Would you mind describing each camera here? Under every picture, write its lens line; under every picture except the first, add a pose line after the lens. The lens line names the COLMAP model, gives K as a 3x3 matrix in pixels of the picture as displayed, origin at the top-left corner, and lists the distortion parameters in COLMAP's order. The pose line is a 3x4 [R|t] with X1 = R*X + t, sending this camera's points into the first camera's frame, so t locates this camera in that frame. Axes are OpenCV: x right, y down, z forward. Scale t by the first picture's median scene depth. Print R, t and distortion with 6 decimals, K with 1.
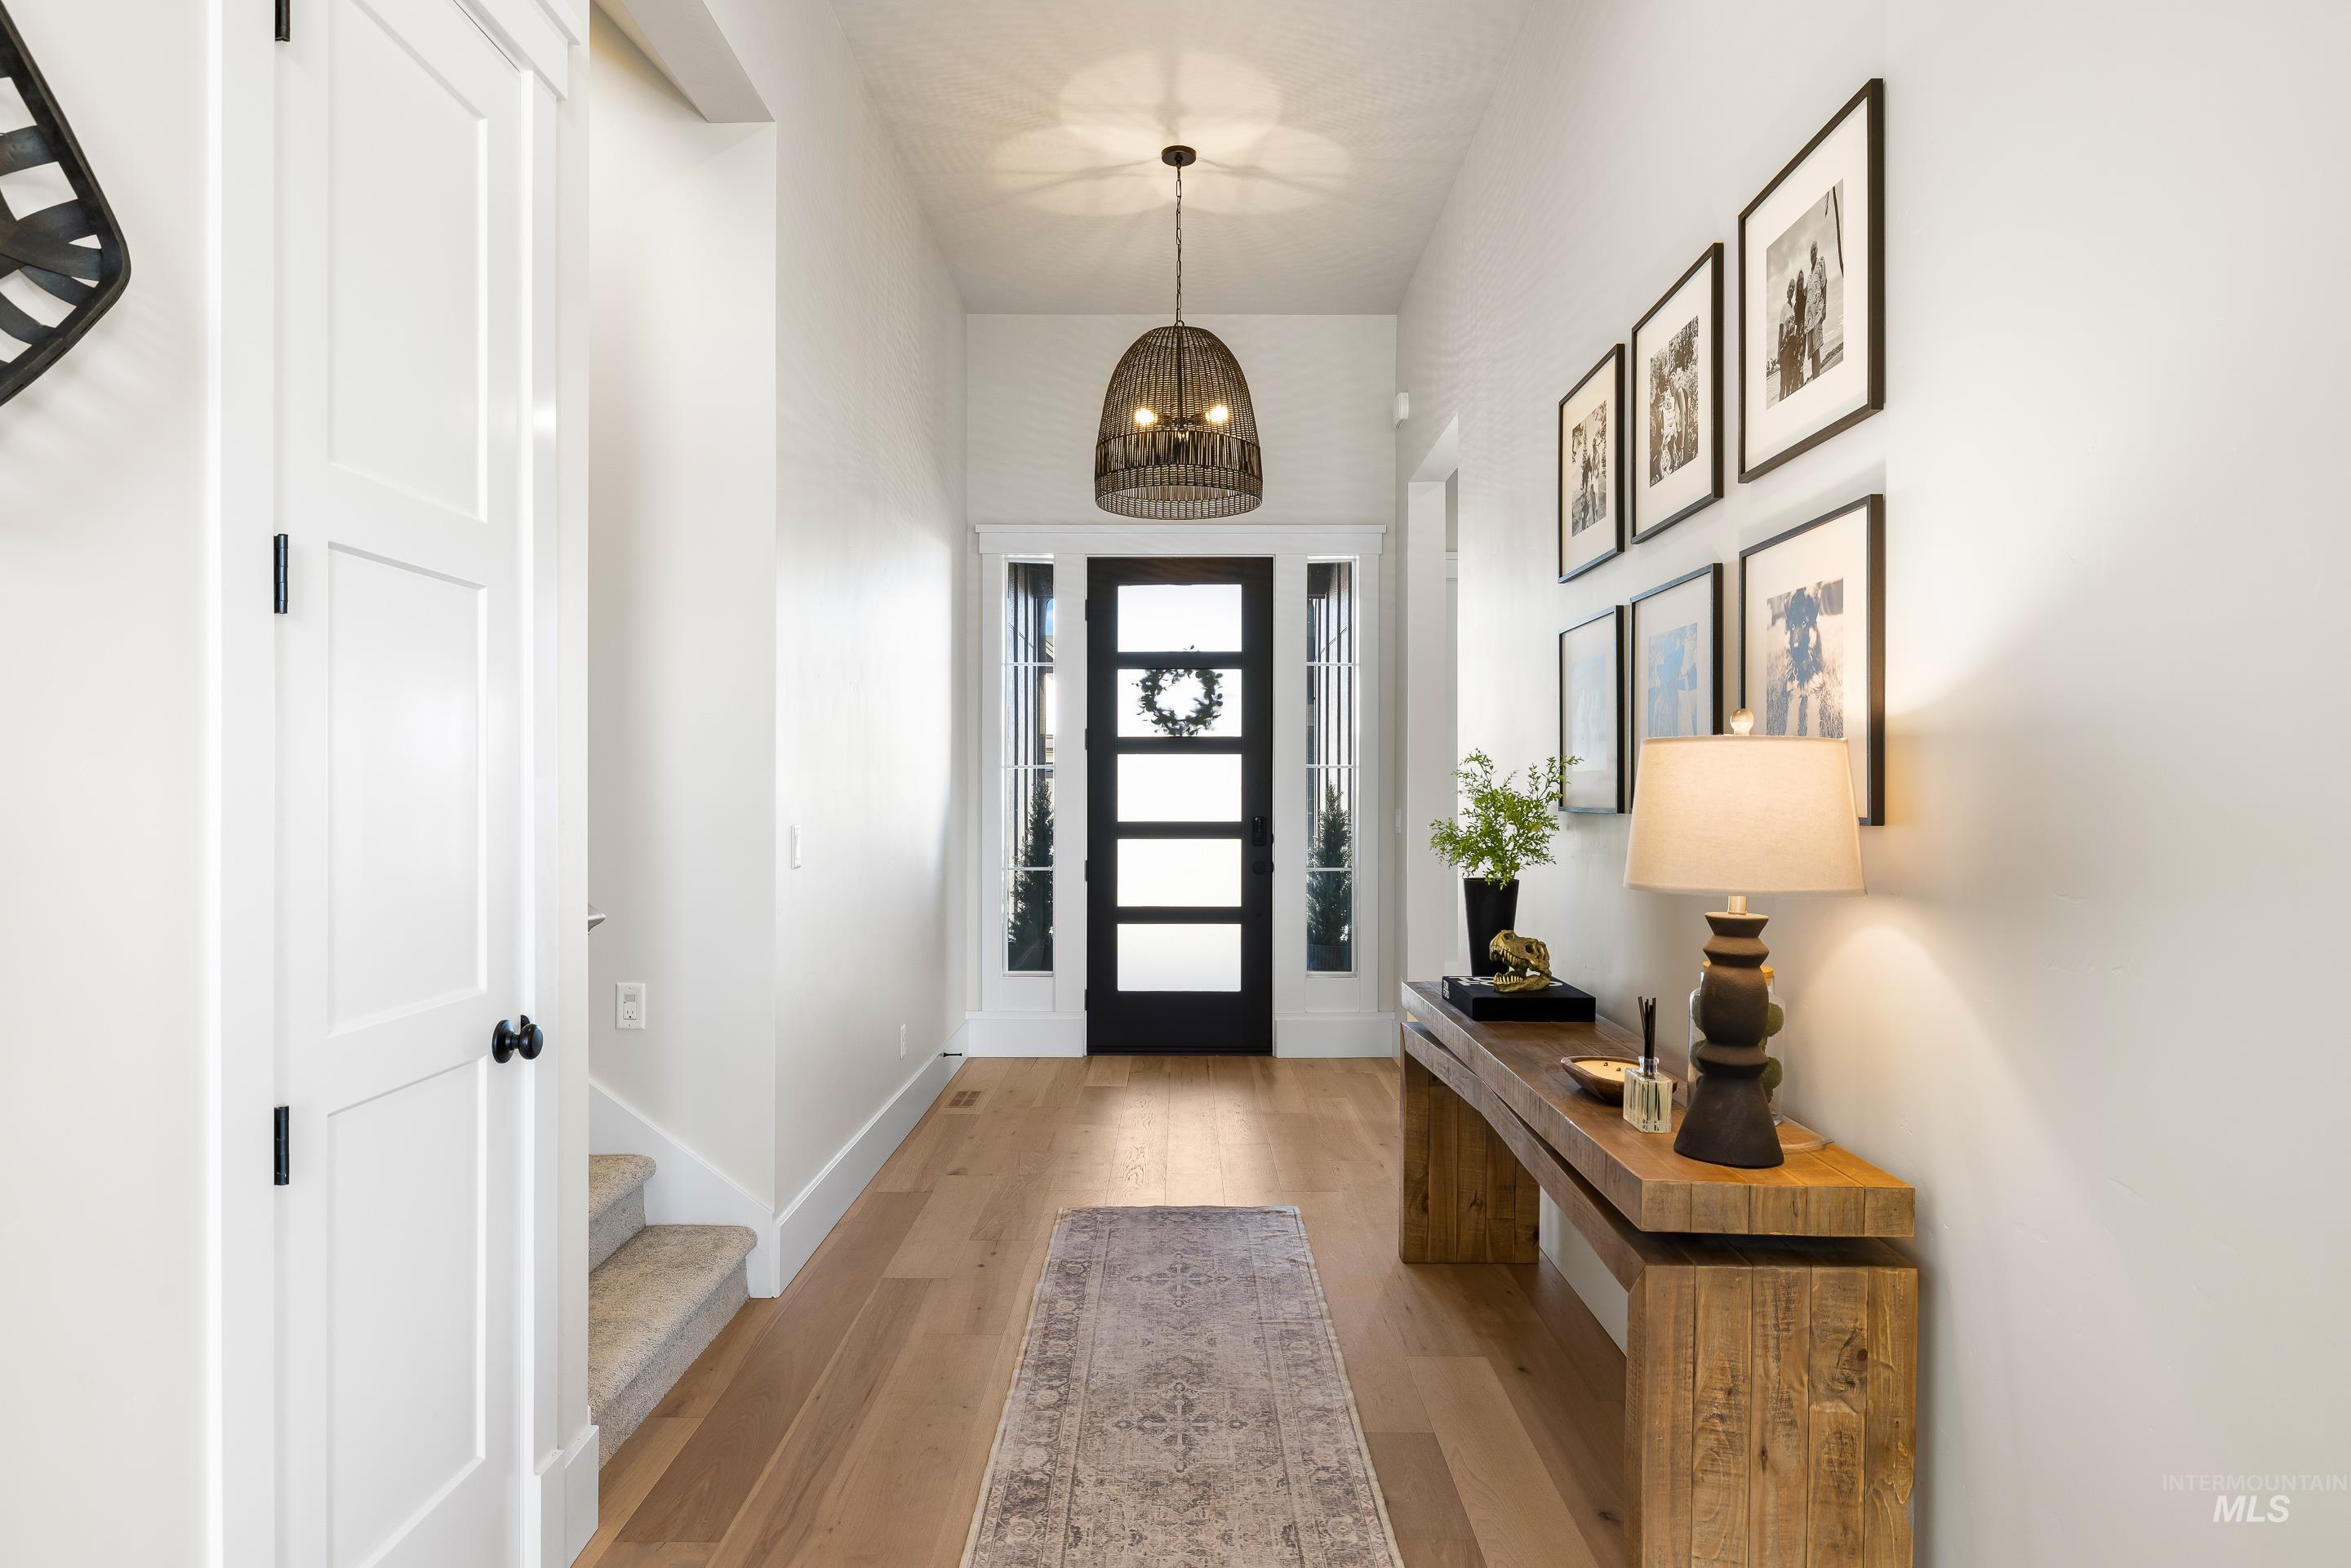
lens RADIAL K [[1364.5, 0, 1172.4], [0, 1364.5, 790.4], [0, 0, 1]] dist [-0.021841, 0.000103]
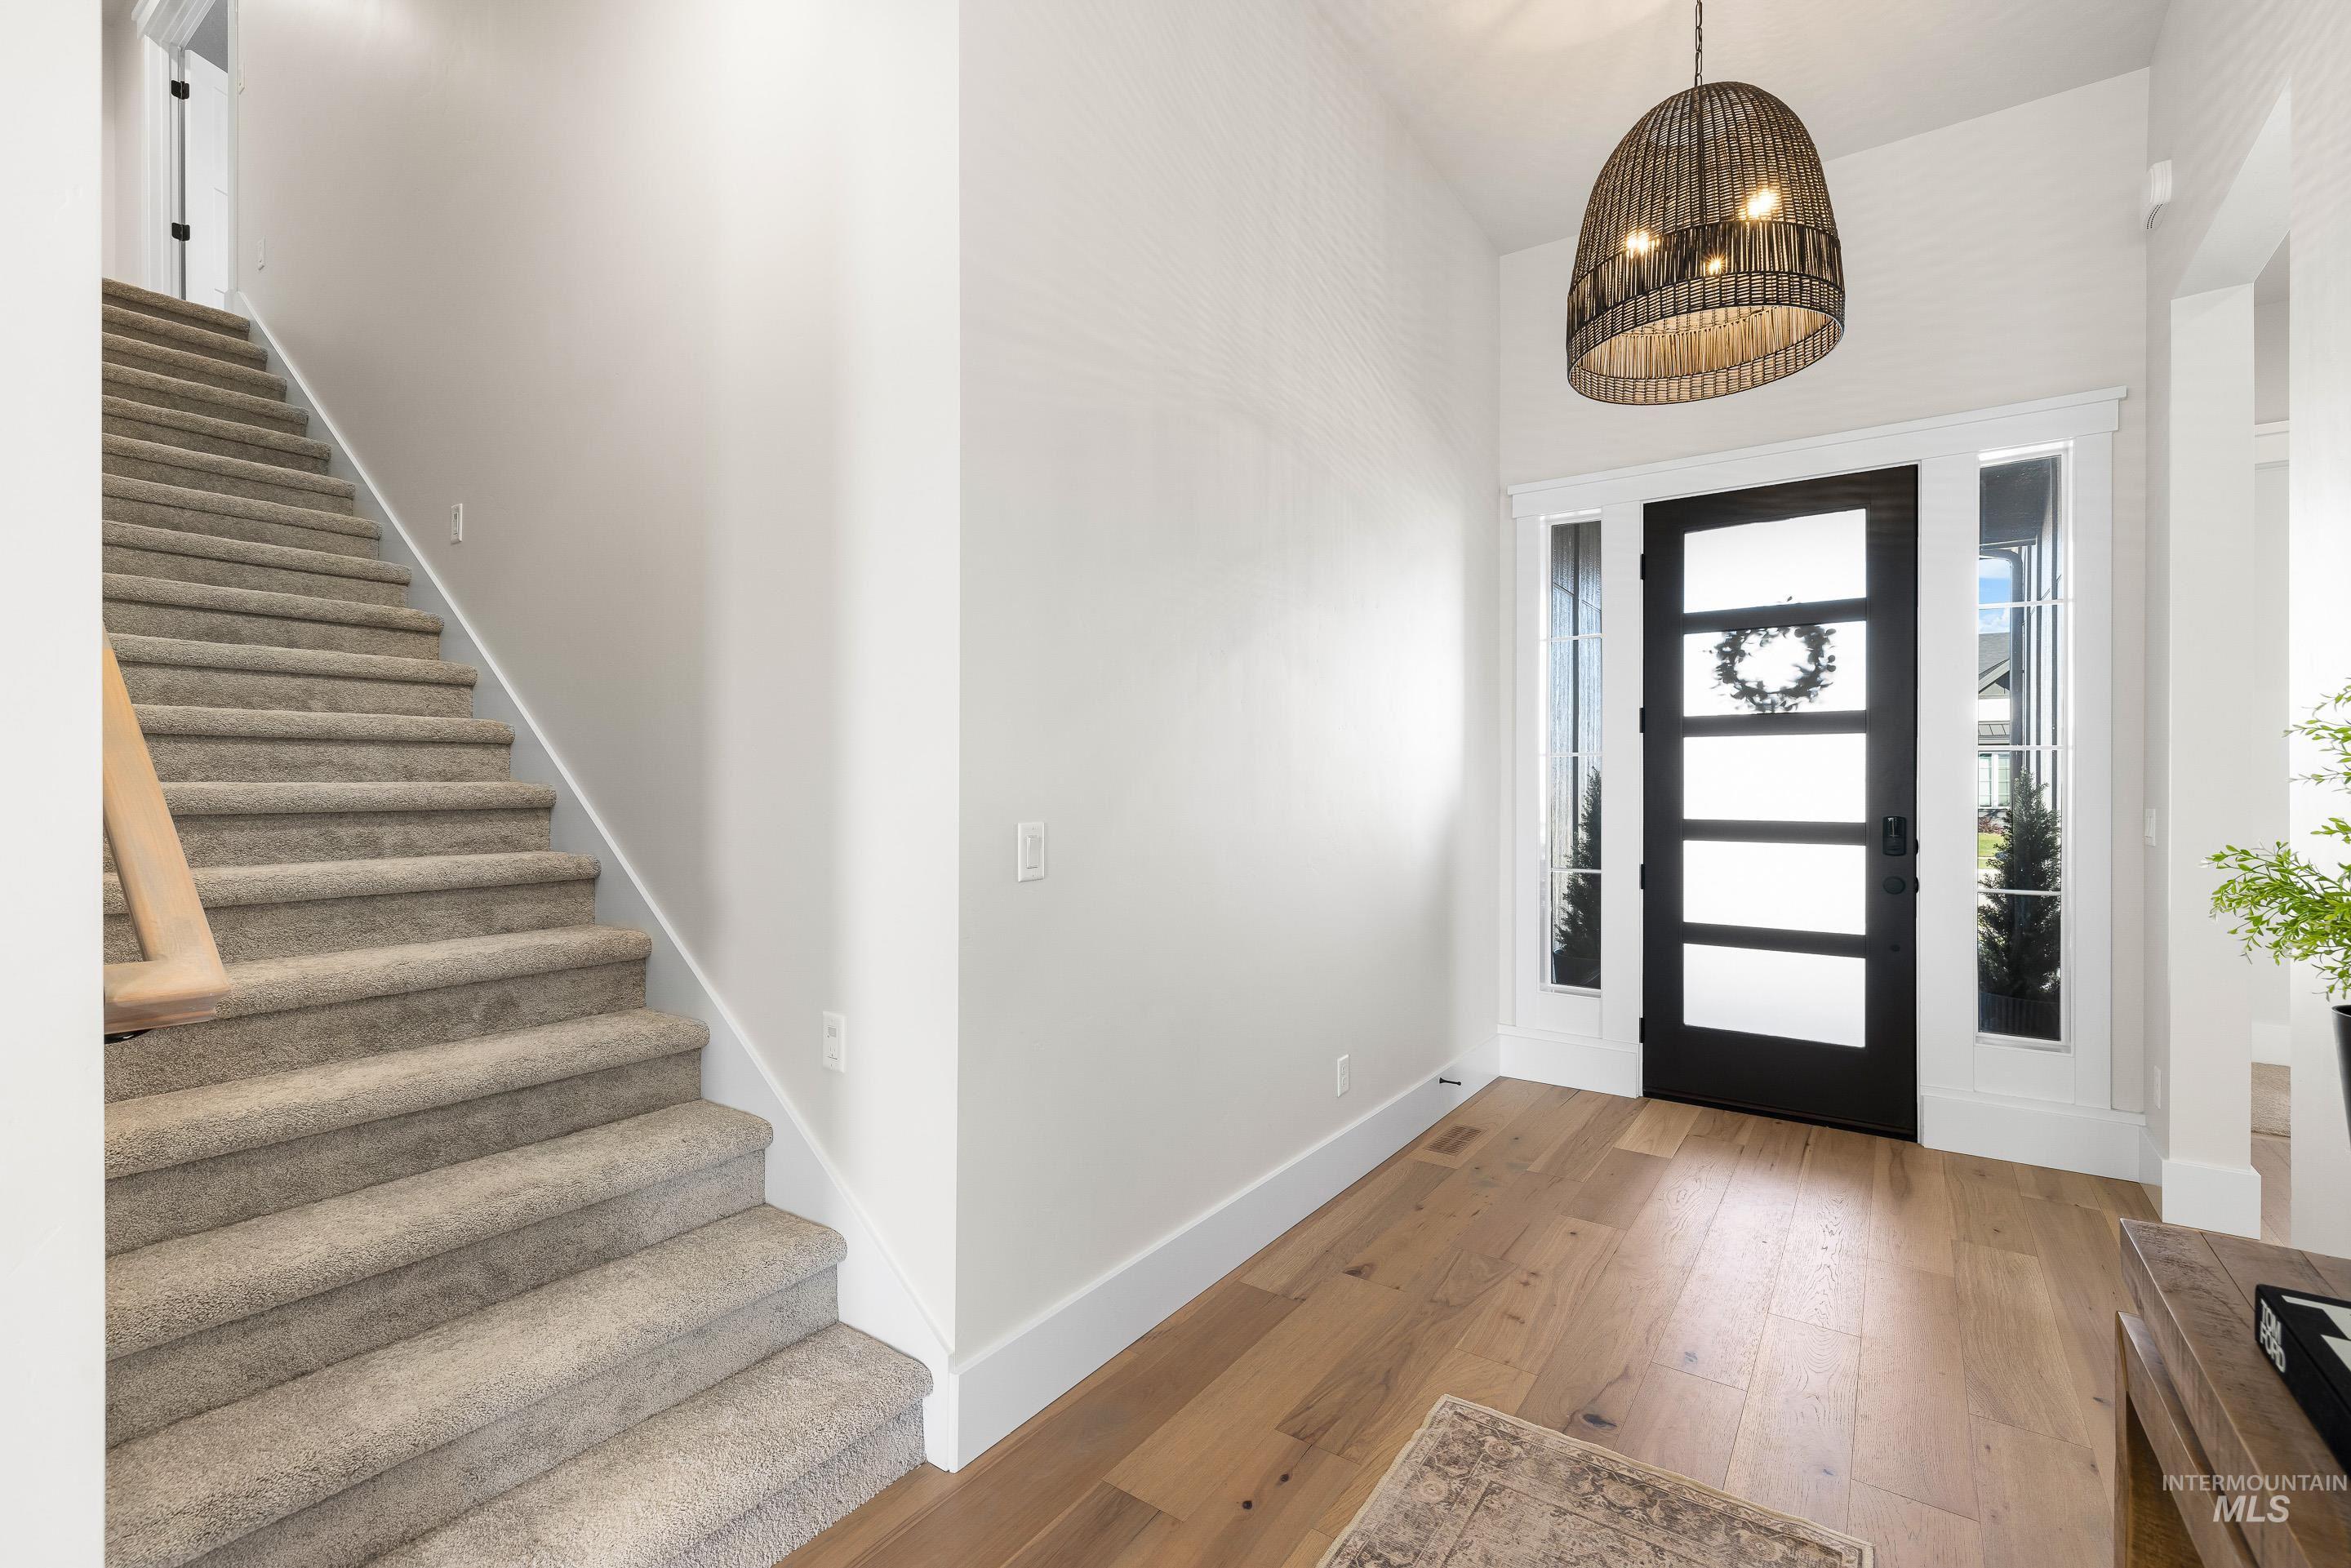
lens RADIAL K [[999.2, 0, 1194.8], [0, 999.2, 781.5], [0, 0, 1]] dist [0.005986, -0.002093]
pose [[0.819035, -0.000237, -0.573743, 0.064845], [-0.001580, 0.999995, -0.002669, 0.002222], [0.573741, 0.003093, 0.819031, 0.334753]]
